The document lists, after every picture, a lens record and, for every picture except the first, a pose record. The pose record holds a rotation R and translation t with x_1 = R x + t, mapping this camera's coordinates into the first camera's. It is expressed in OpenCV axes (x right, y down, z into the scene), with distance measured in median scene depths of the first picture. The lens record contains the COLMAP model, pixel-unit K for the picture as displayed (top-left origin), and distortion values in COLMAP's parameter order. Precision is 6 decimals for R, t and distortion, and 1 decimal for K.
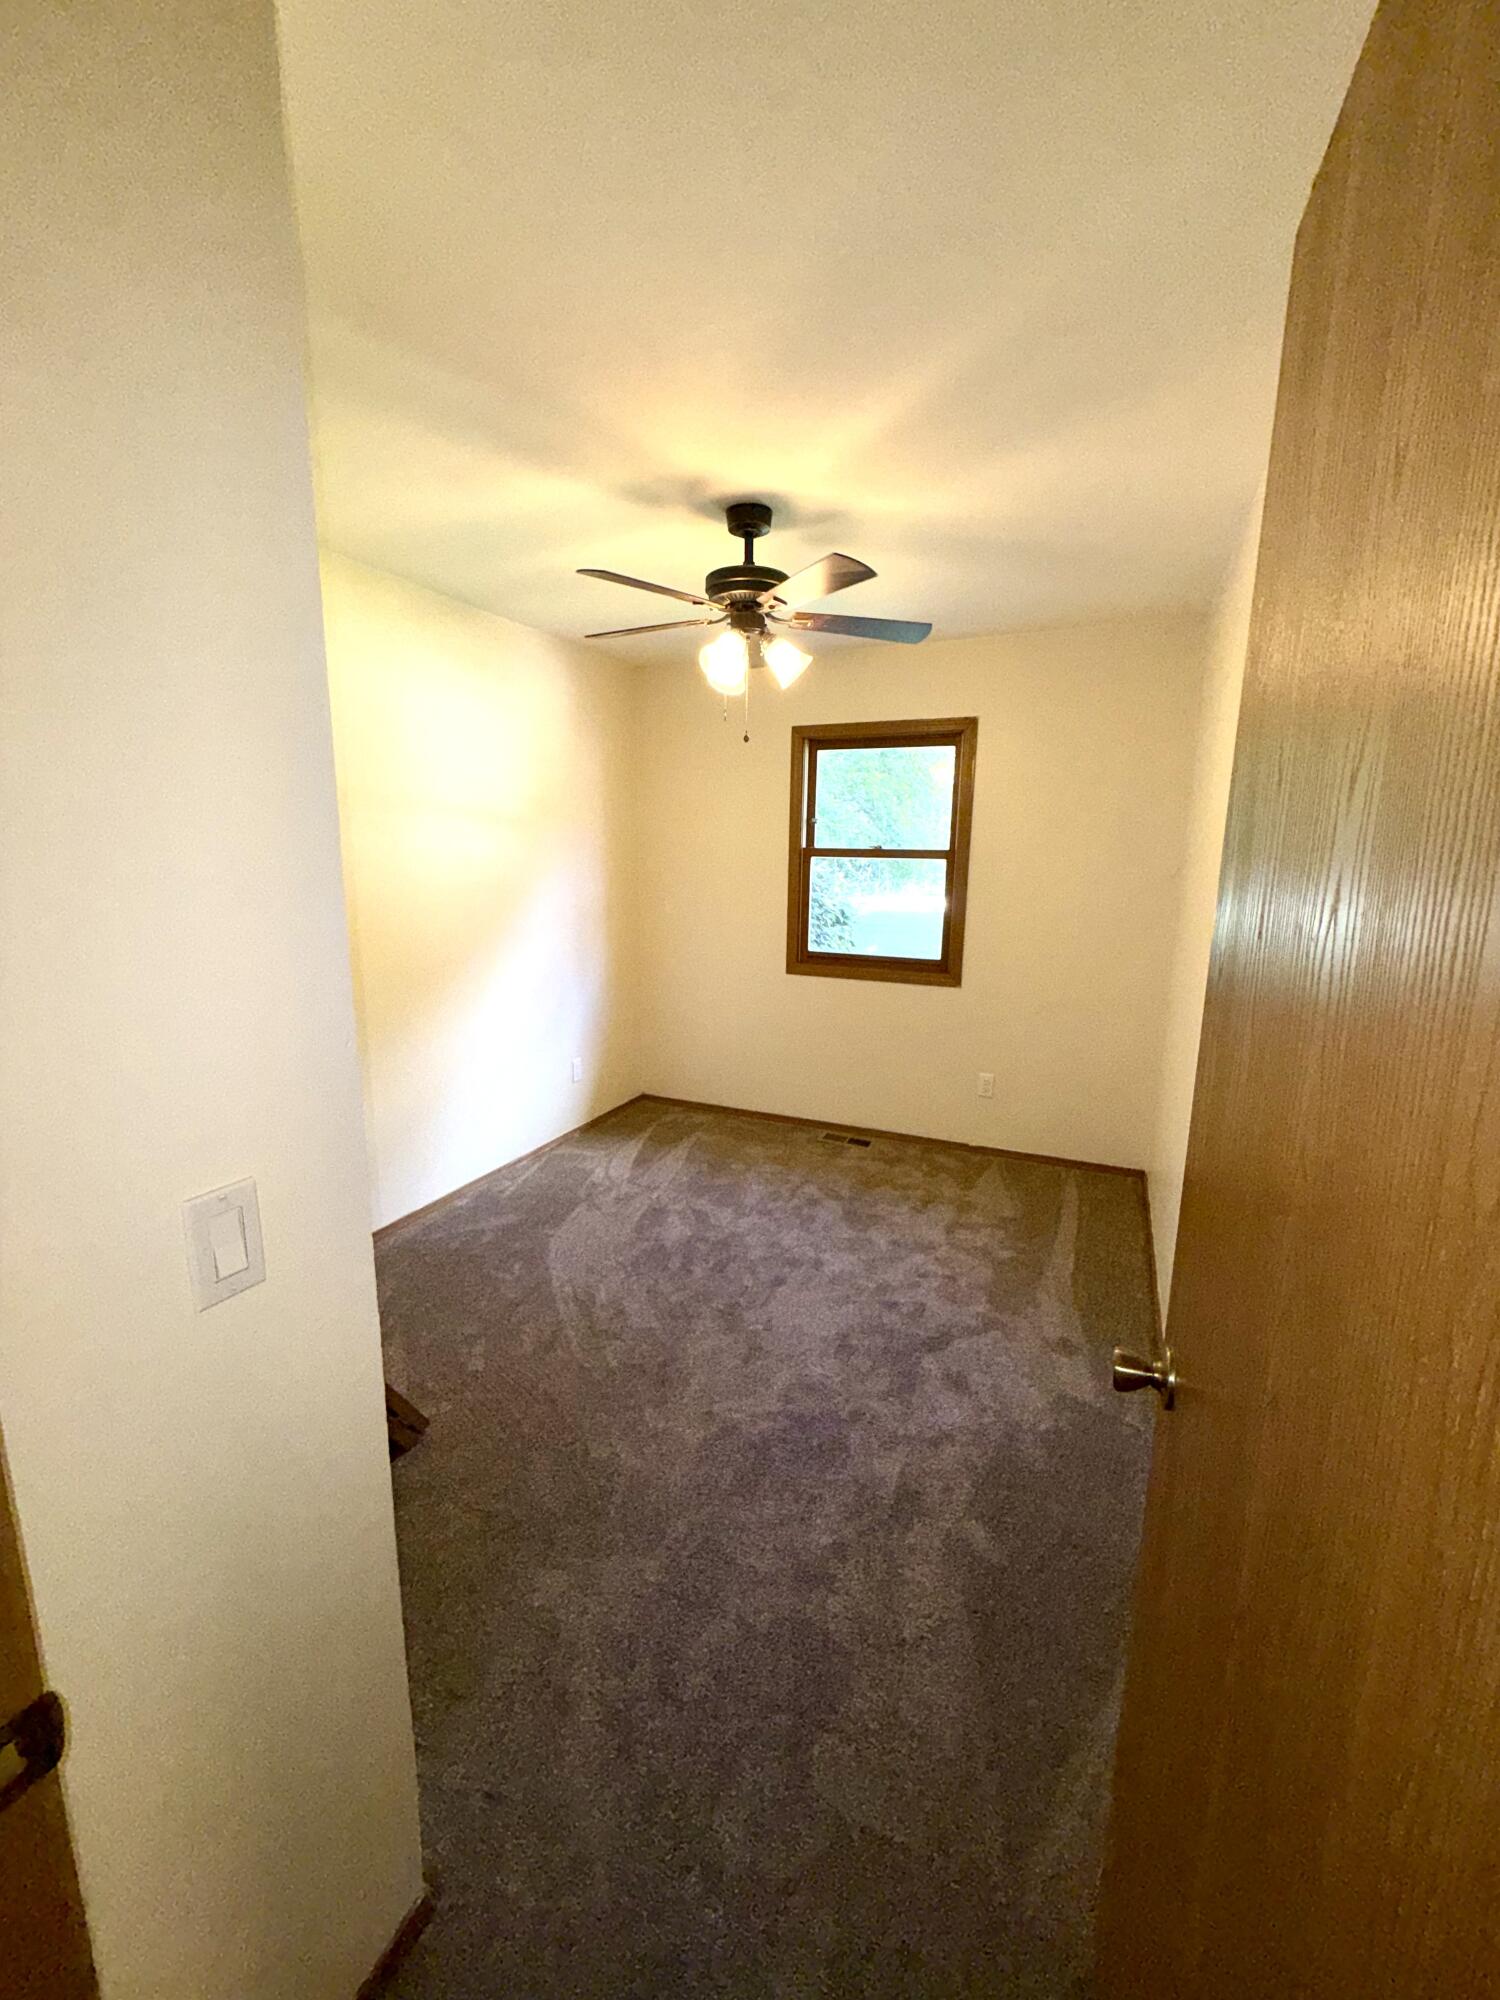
lens RADIAL K [[802.7, 0, 750.0], [0, 802.7, 1000.0], [0, 0, 1]] dist [-0.000715, -0.000005]
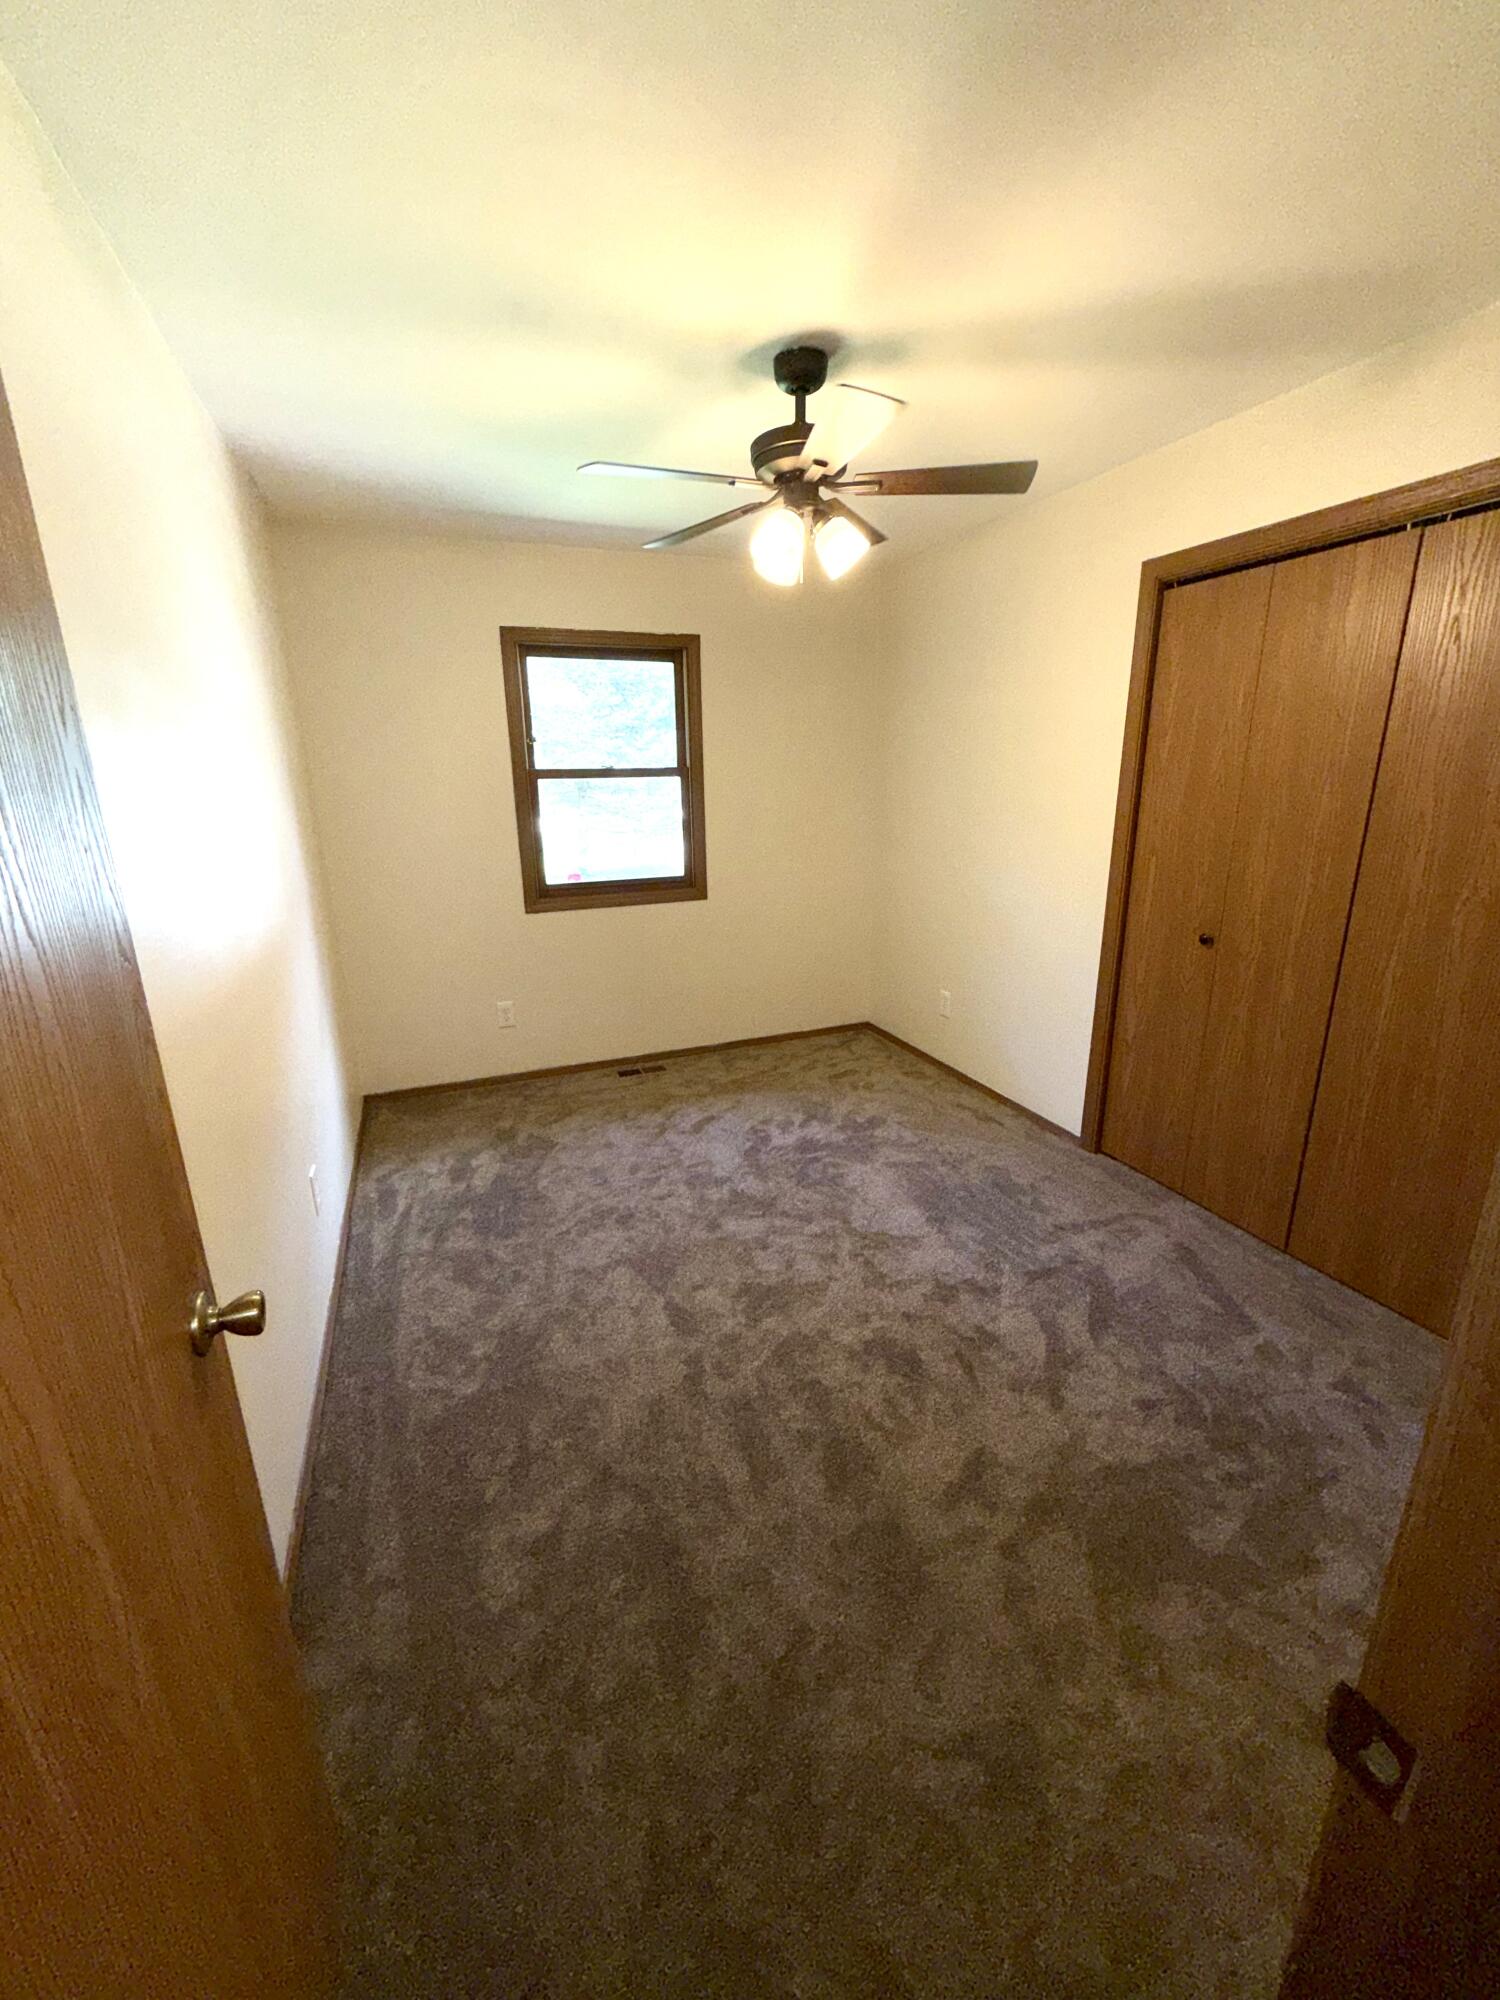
lens RADIAL K [[802.7, 0, 750.0], [0, 802.7, 1000.0], [0, 0, 1]] dist [-0.000715, -0.000005]
pose [[0.689321, -0.224303, 0.688857, -0.441765], [0.159851, 0.974518, 0.157360, -0.042770], [-0.706600, 0.001643, 0.707611, 0.204637]]
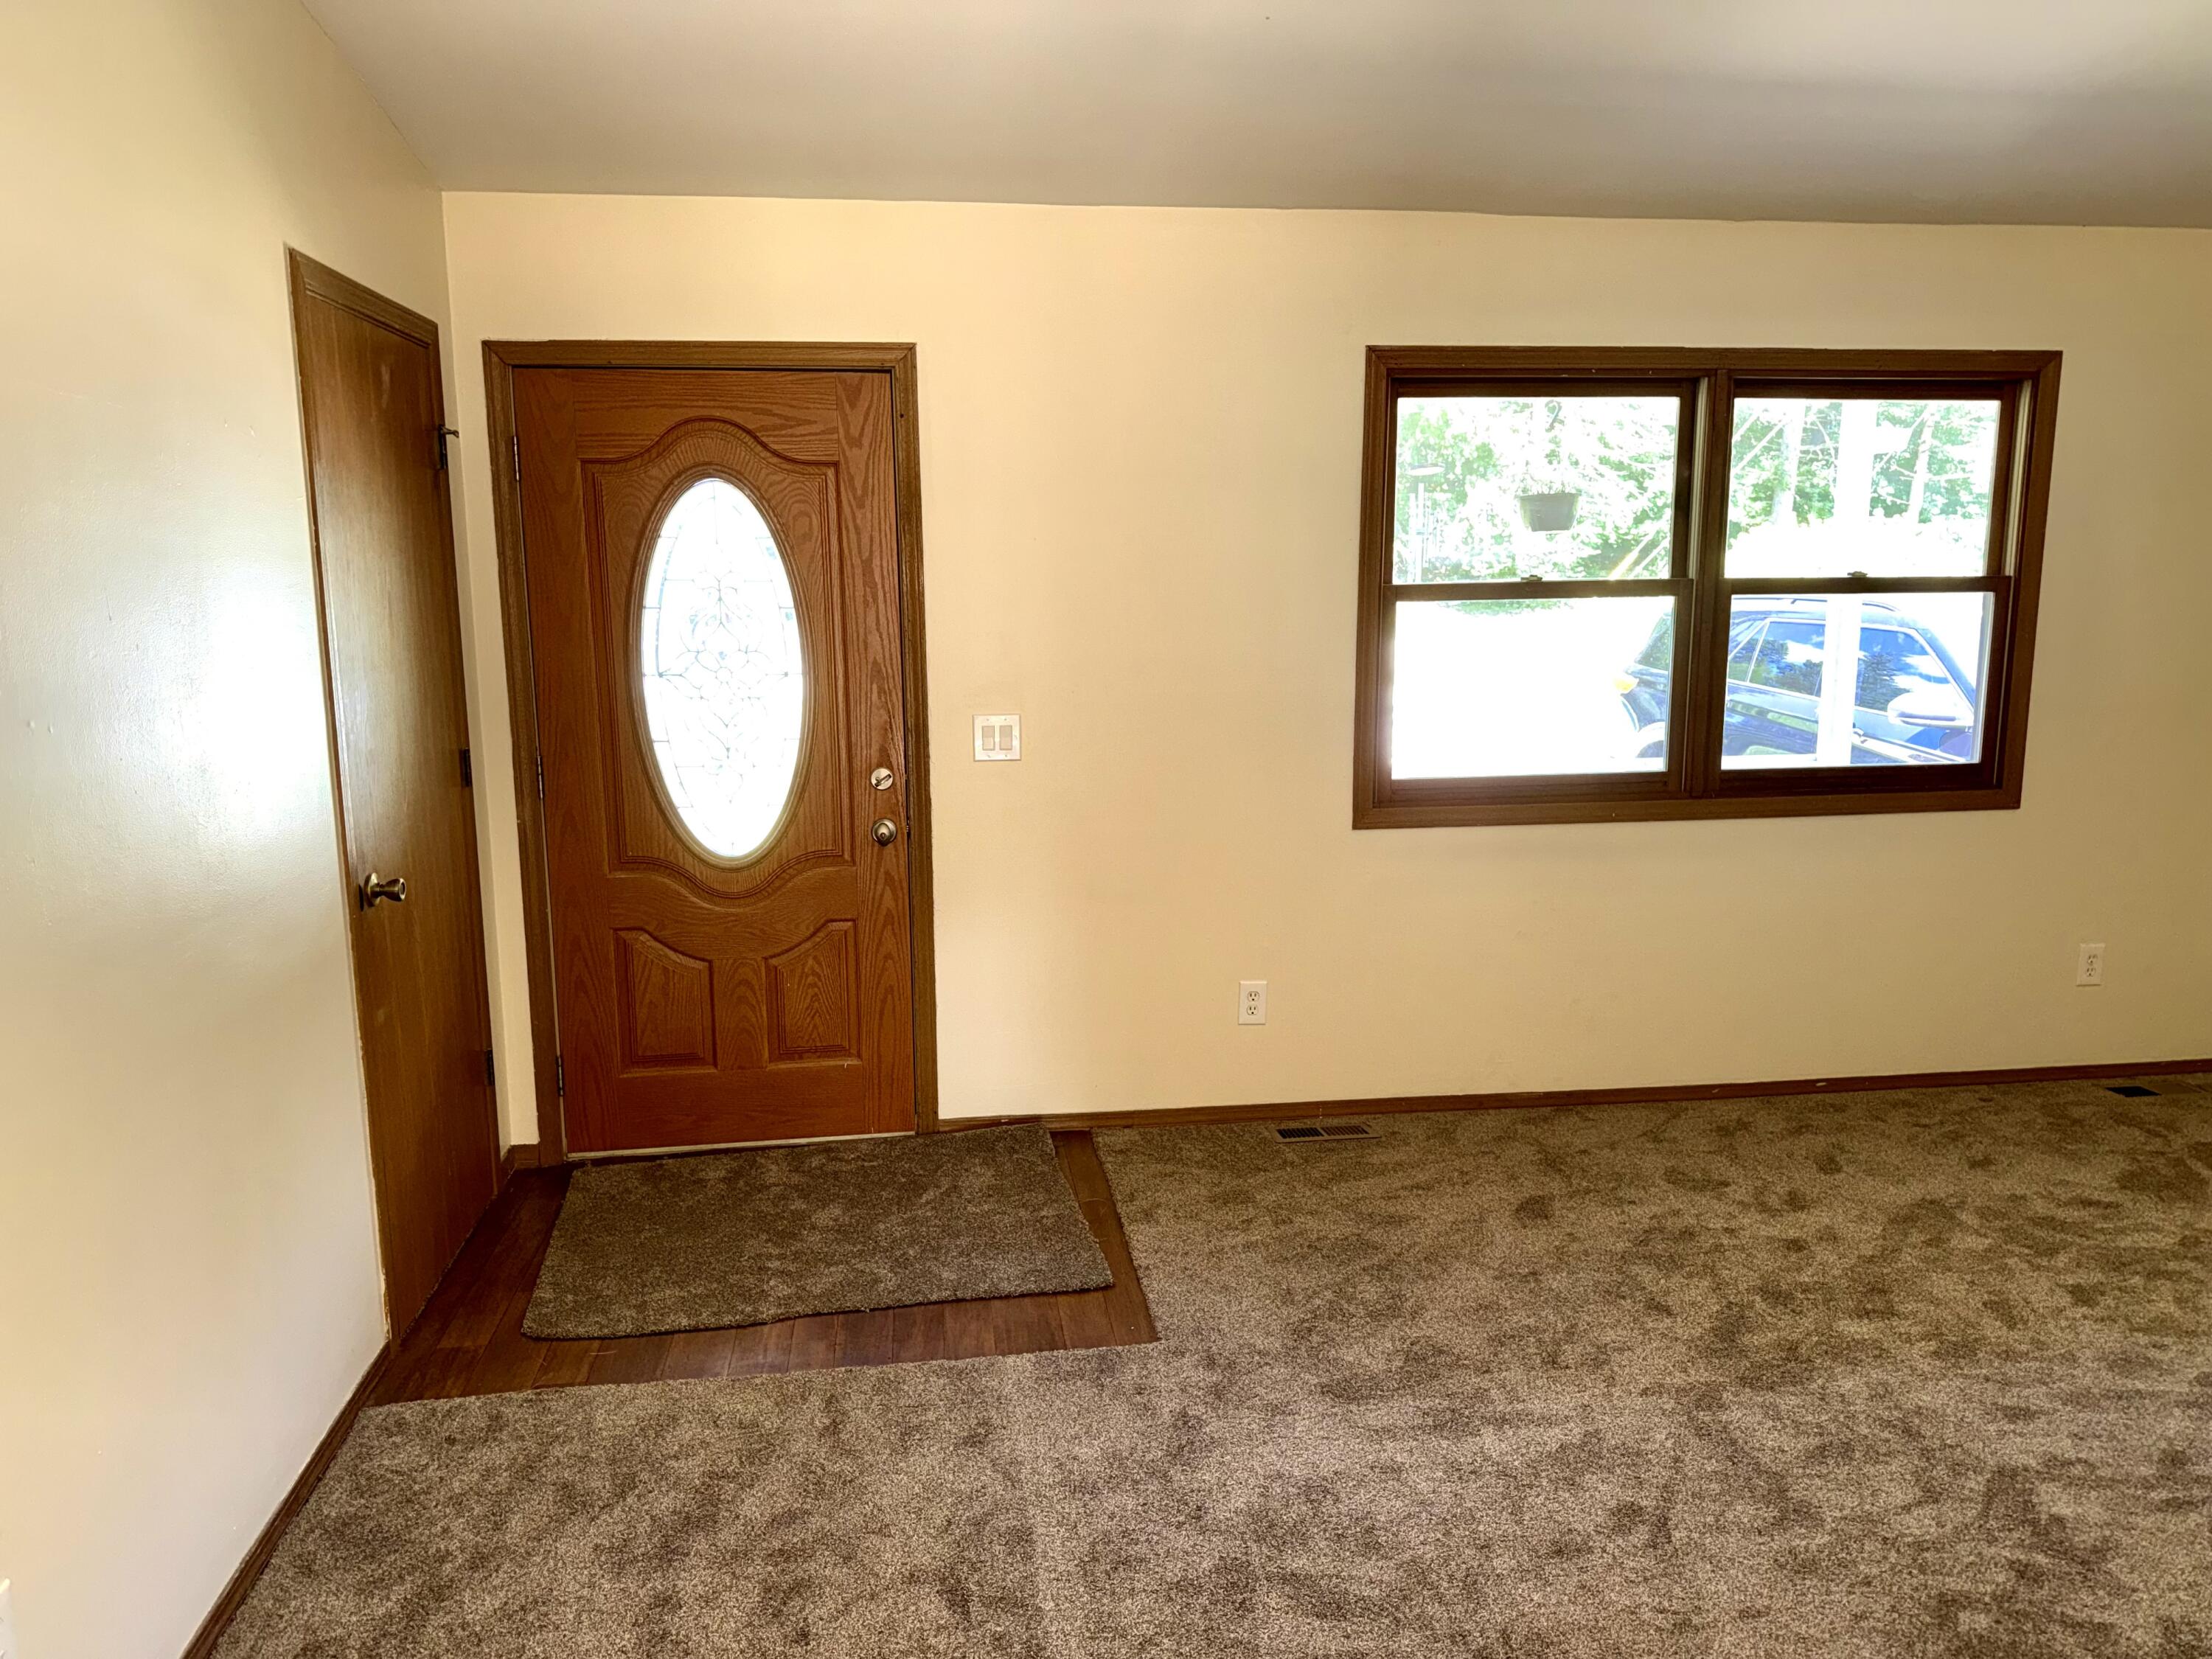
lens RADIAL K [[1519.3, 0, 1043.9], [0, 1519.3, 842.3], [0, 0, 1]] dist [0.004072, -0.004198]
pose [[0.855043, -0.109606, 0.506842, -0.891932], [0.120431, 0.992655, 0.011496, -0.086902], [-0.504379, 0.051210, 0.861963, 0.387277]]
